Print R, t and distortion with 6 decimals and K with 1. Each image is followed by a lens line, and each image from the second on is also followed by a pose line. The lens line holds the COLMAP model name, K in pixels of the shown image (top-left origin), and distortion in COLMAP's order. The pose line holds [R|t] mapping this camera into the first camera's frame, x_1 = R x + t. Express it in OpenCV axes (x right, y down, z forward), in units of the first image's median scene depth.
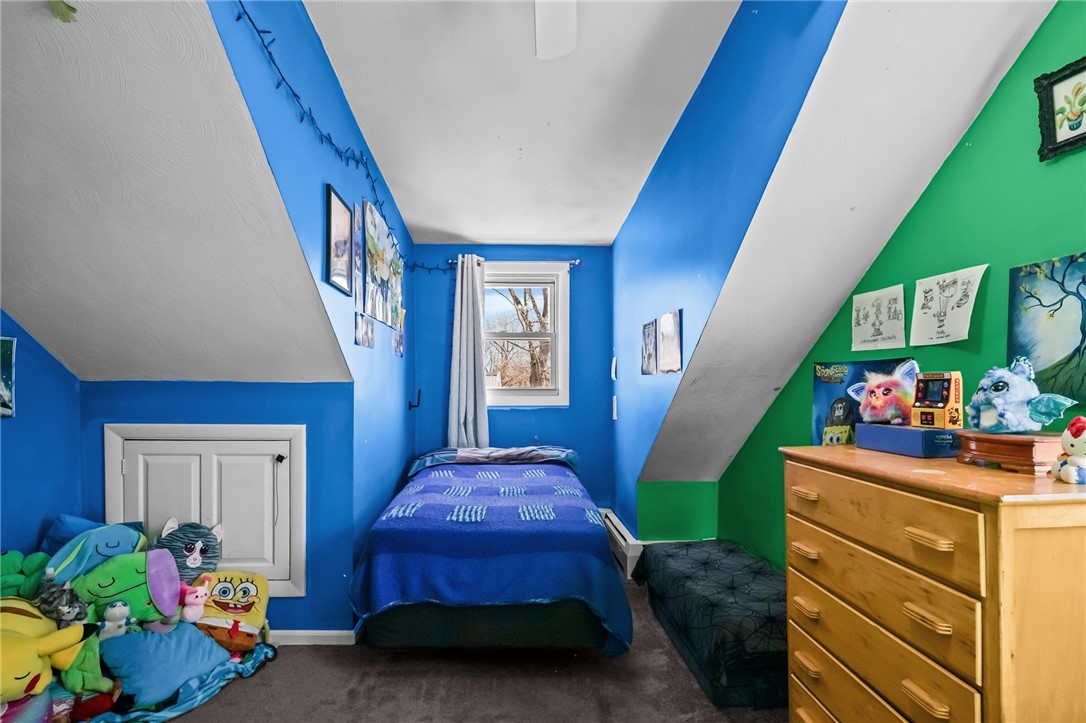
lens RADIAL K [[534.6, 0, 479.6], [0, 534.6, 400.8], [0, 0, 1]] dist [0.008606, -0.004836]
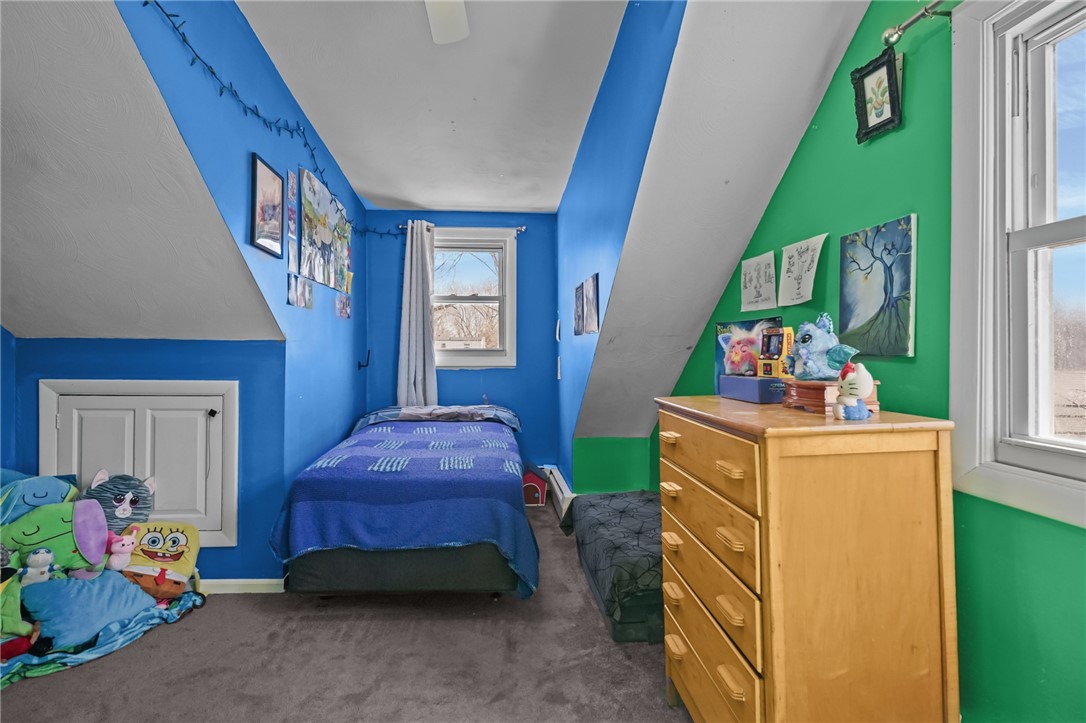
lens RADIAL K [[534.6, 0, 486.8], [0, 534.6, 355.3], [0, 0, 1]] dist [0.008606, -0.004836]
pose [[0.999451, 0.001526, 0.033106, 0.143731], [-0.000835, 0.999781, -0.020890, 0.019161], [-0.033131, 0.020851, 0.999233, -0.070399]]
